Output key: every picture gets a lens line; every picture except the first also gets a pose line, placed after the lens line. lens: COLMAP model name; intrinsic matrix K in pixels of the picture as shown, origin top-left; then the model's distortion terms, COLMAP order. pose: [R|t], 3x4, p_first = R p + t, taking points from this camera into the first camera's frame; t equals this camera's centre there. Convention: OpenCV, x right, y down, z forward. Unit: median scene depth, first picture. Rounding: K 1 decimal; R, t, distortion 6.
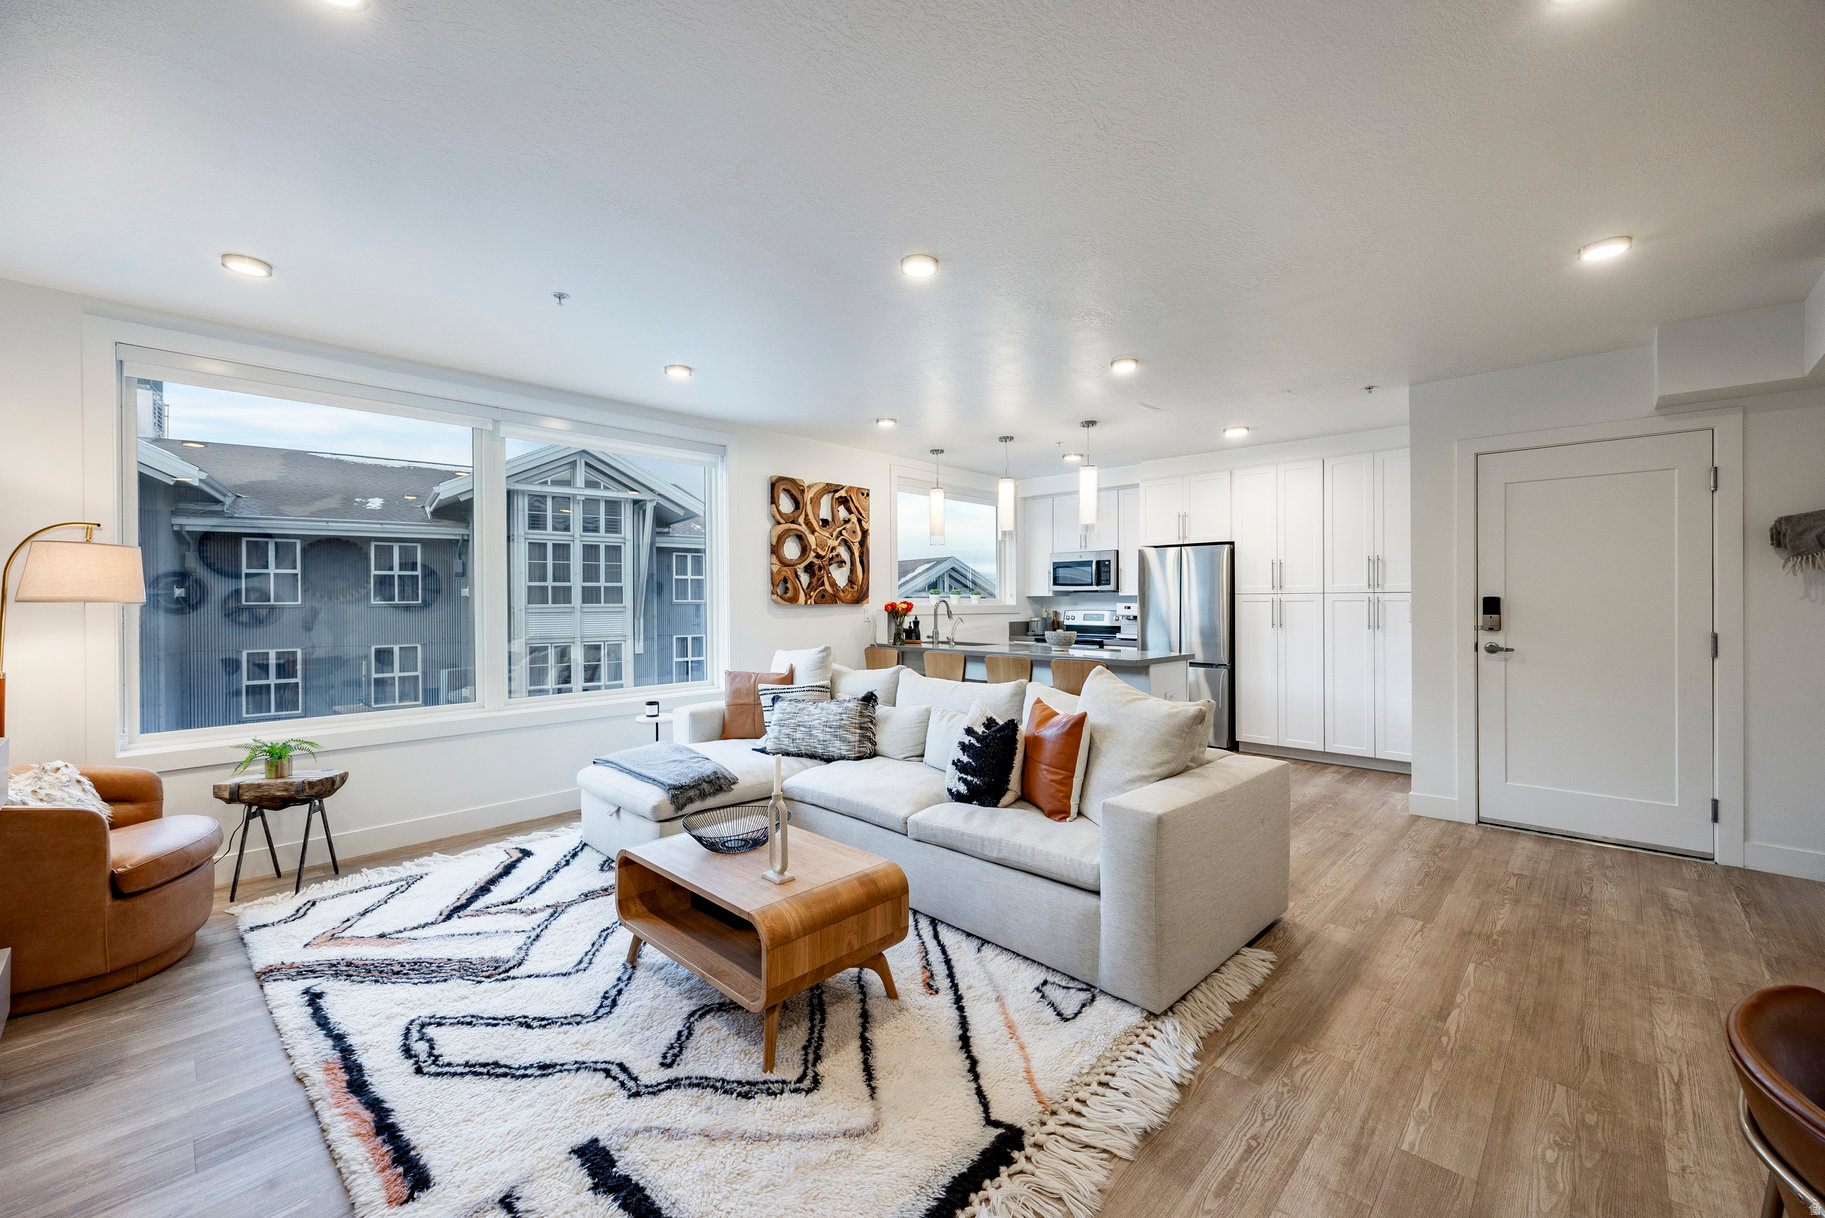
lens RADIAL K [[736.9, 0, 914.0], [0, 736.9, 596.8], [0, 0, 1]] dist [0.007233, 0.000206]
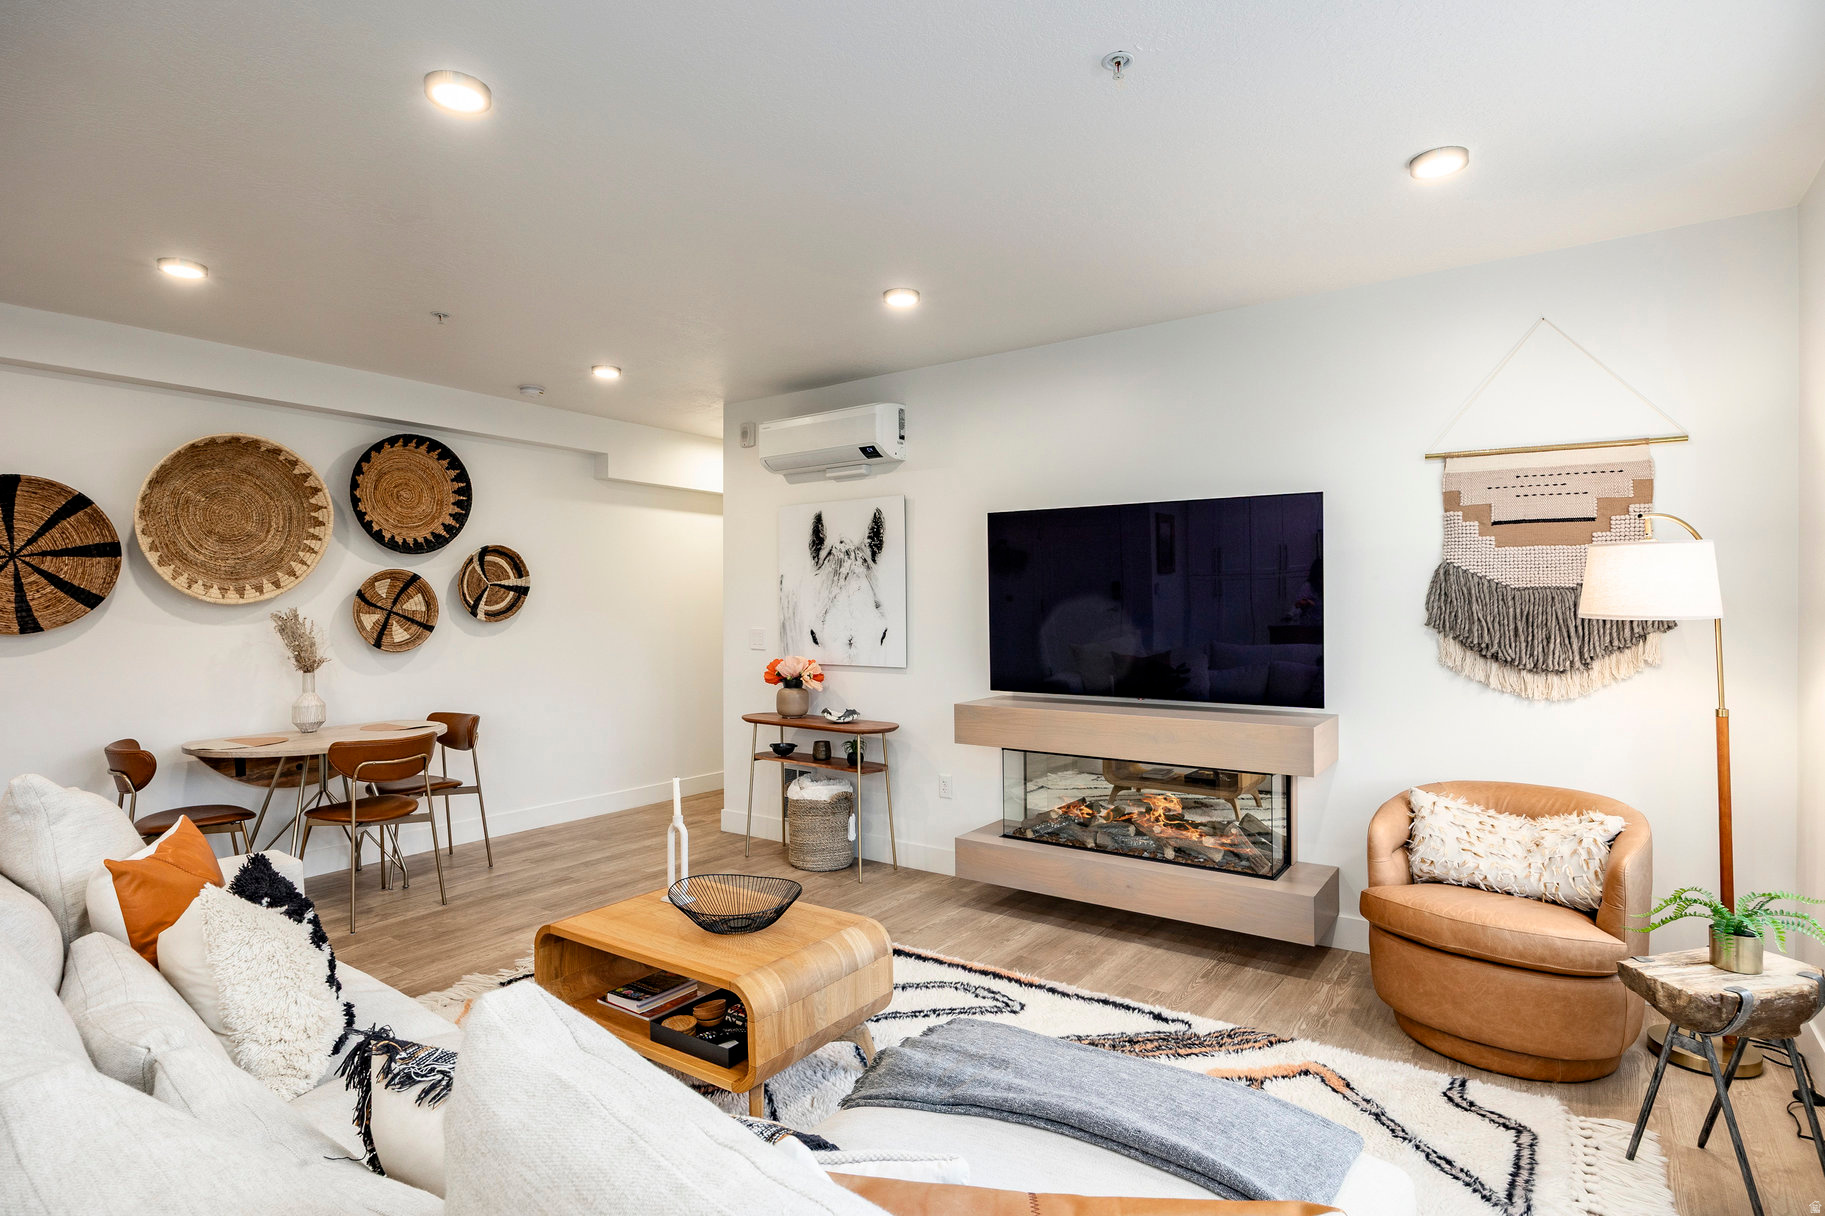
lens RADIAL K [[917.6, 0, 931.7], [0, 917.6, 613.6], [0, 0, 1]] dist [-0.000300, -0.000367]
pose [[-0.987329, 0.008564, -0.158454, -0.155876], [0.008528, 0.999963, 0.000903, -0.002326], [0.158456, -0.000459, -0.987366, 1.077877]]
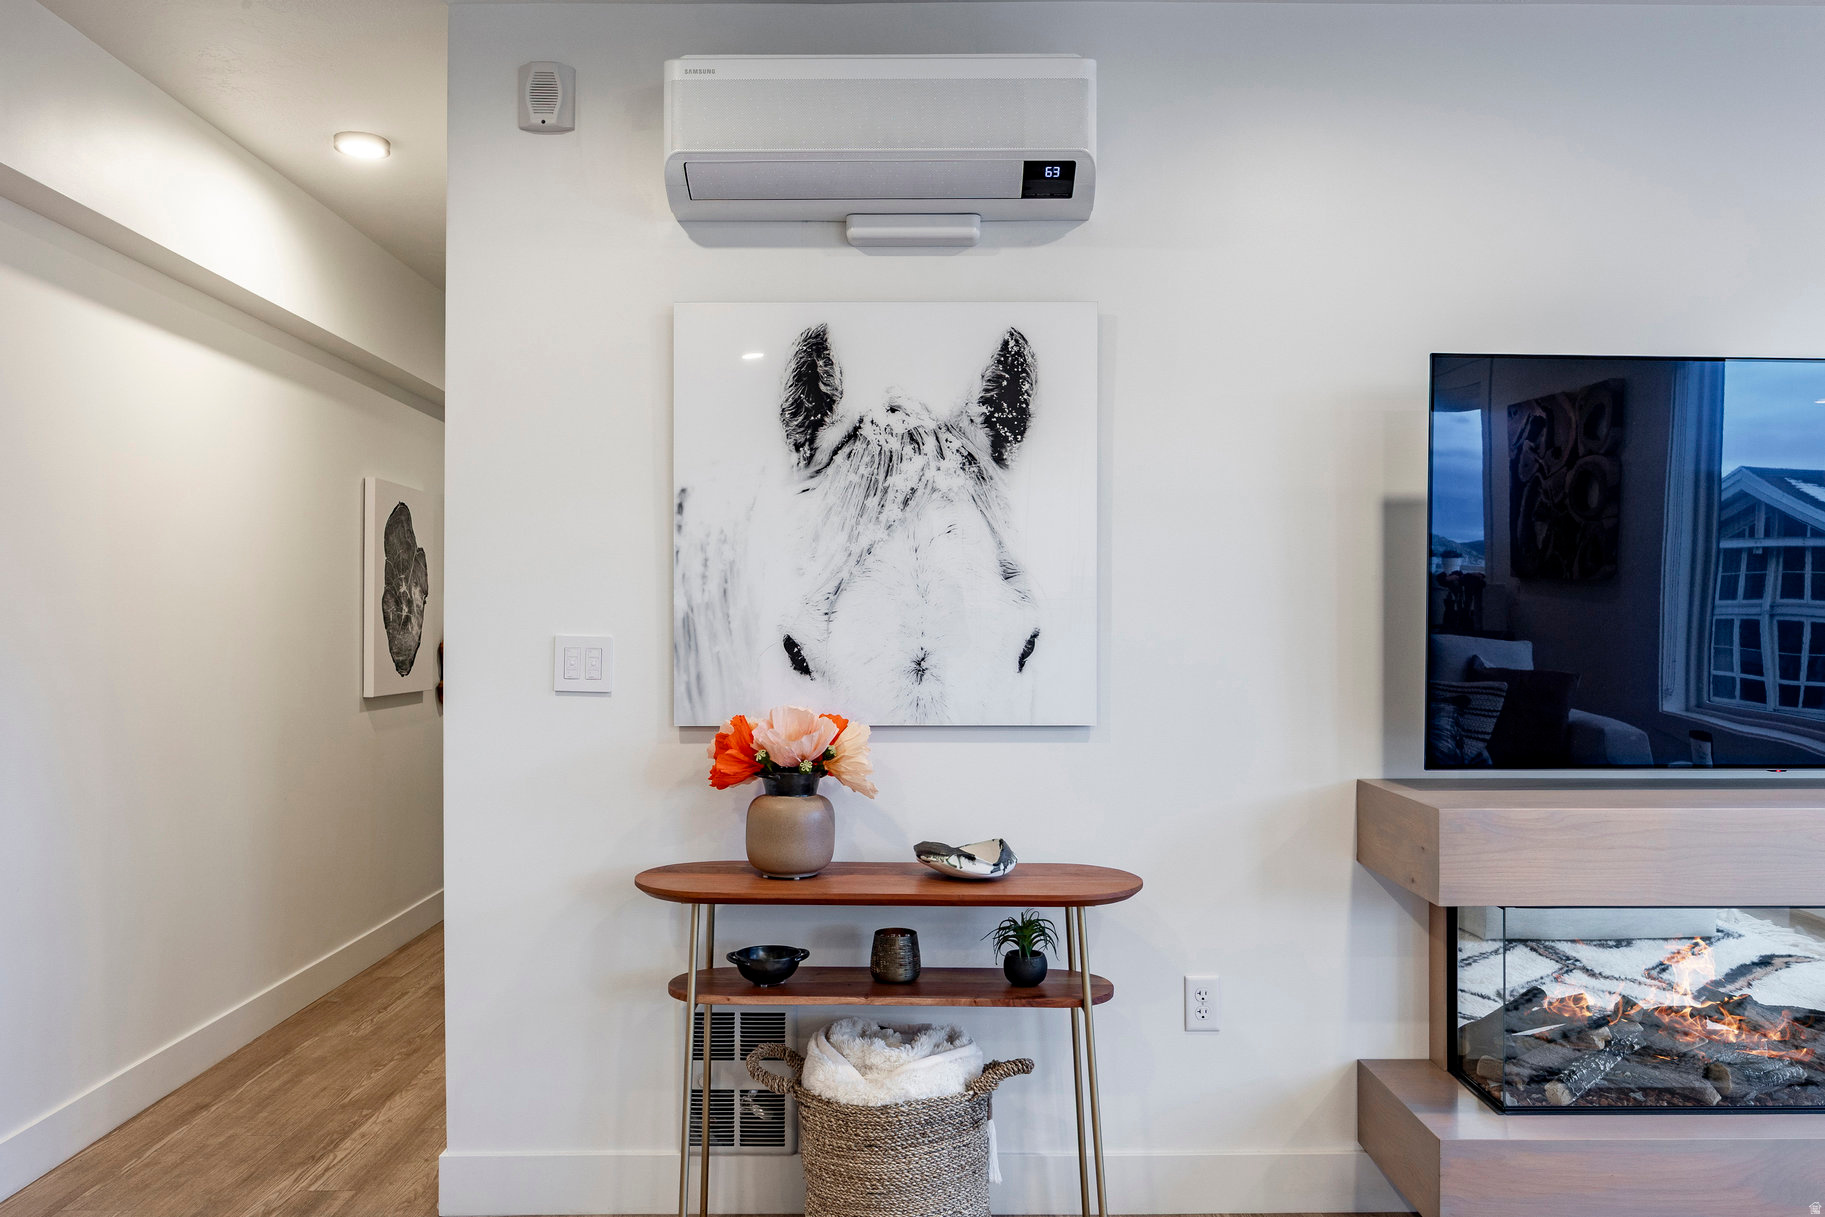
lens RADIAL K [[1338.3, 0, 912.0], [0, 1338.3, 618.1], [0, 0, 1]] dist [0.006924, -0.000107]
pose [[-0.717617, 0.002356, -0.696434, 0.185848], [0.007021, 0.999968, -0.003852, 0.011106], [0.696402, -0.007654, -0.717611, 0.458366]]
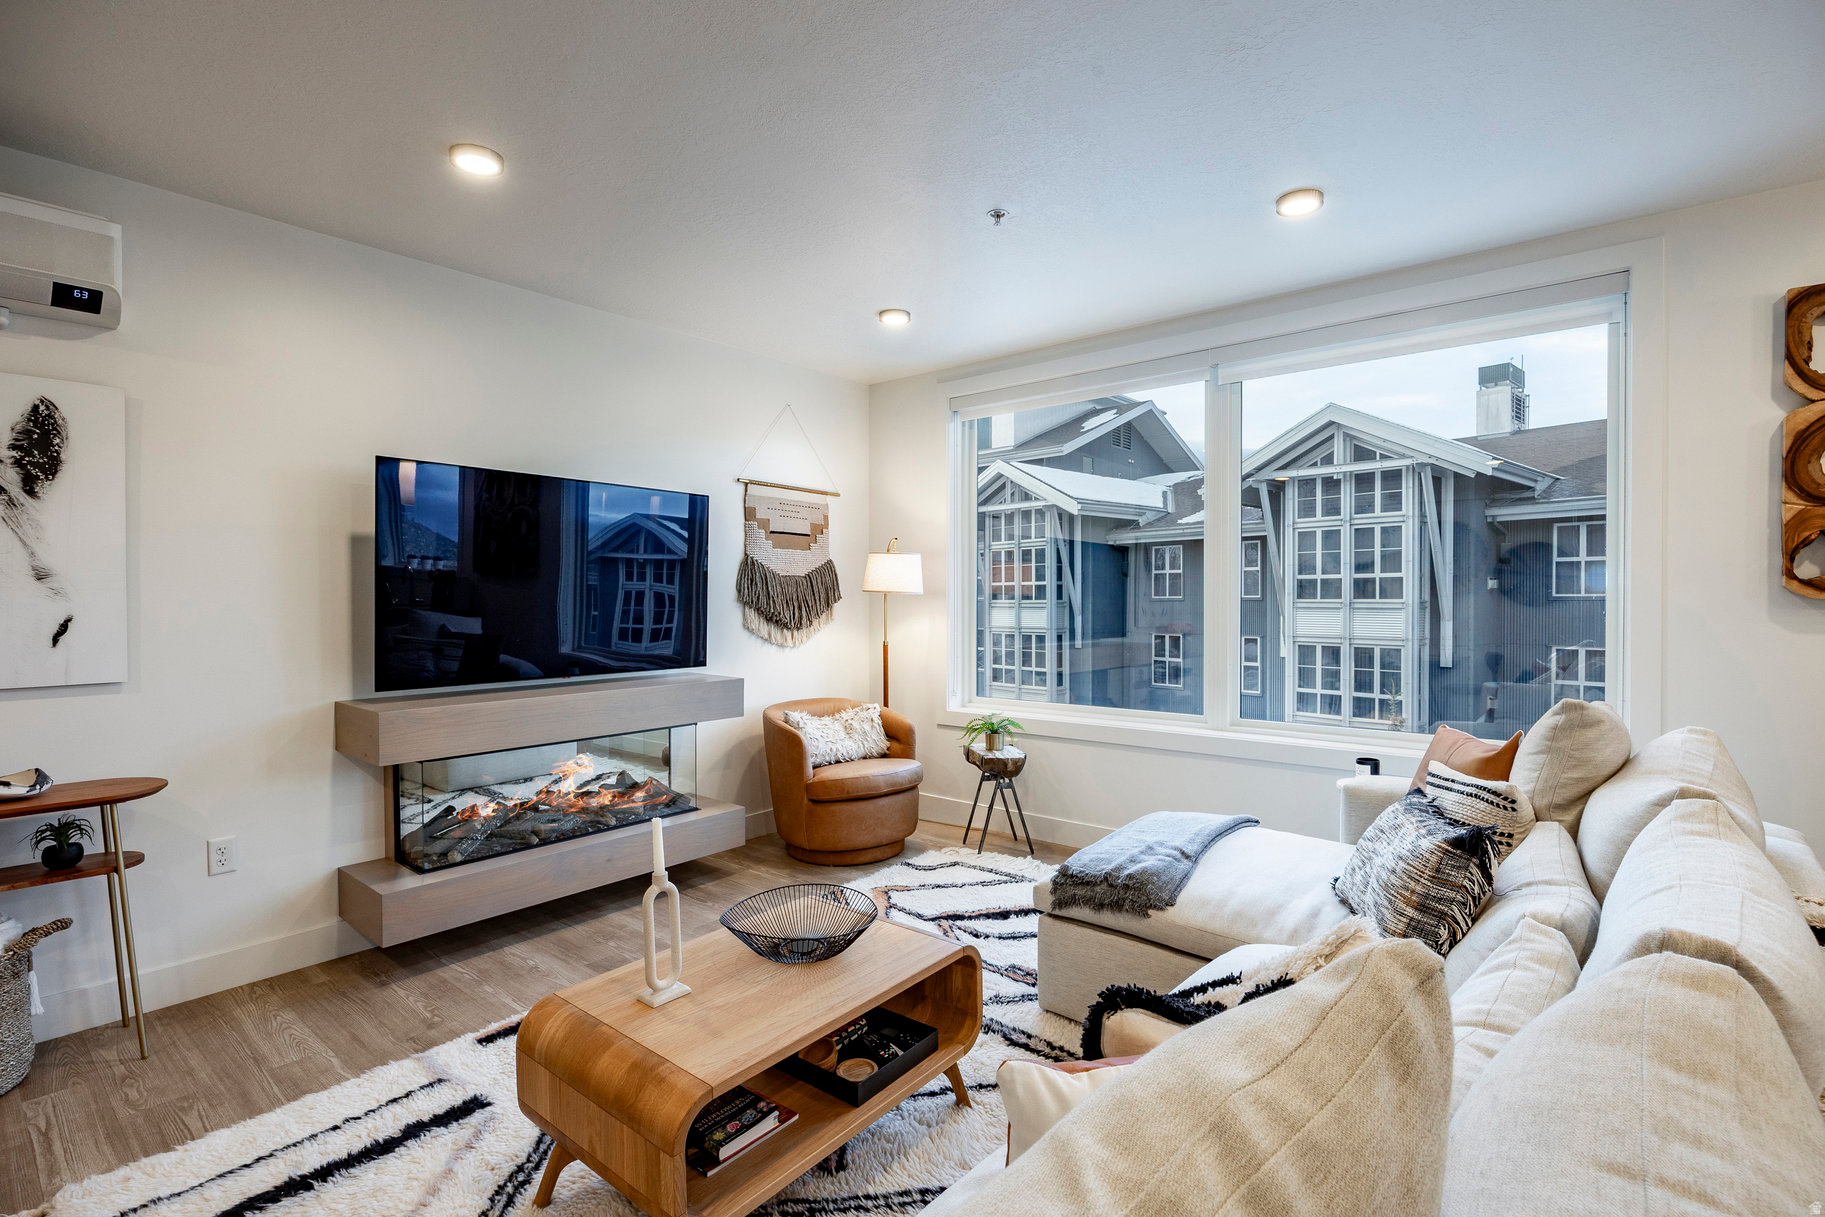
lens RADIAL K [[846.5, 0, 915.4], [0, 846.5, 609.4], [0, 0, 1]] dist [-0.014031, -0.000481]
pose [[0.075610, 0.018255, -0.996970, 0.287521], [0.007298, 0.999796, 0.018860, 0.004243], [0.997111, -0.008702, 0.075461, 0.554531]]
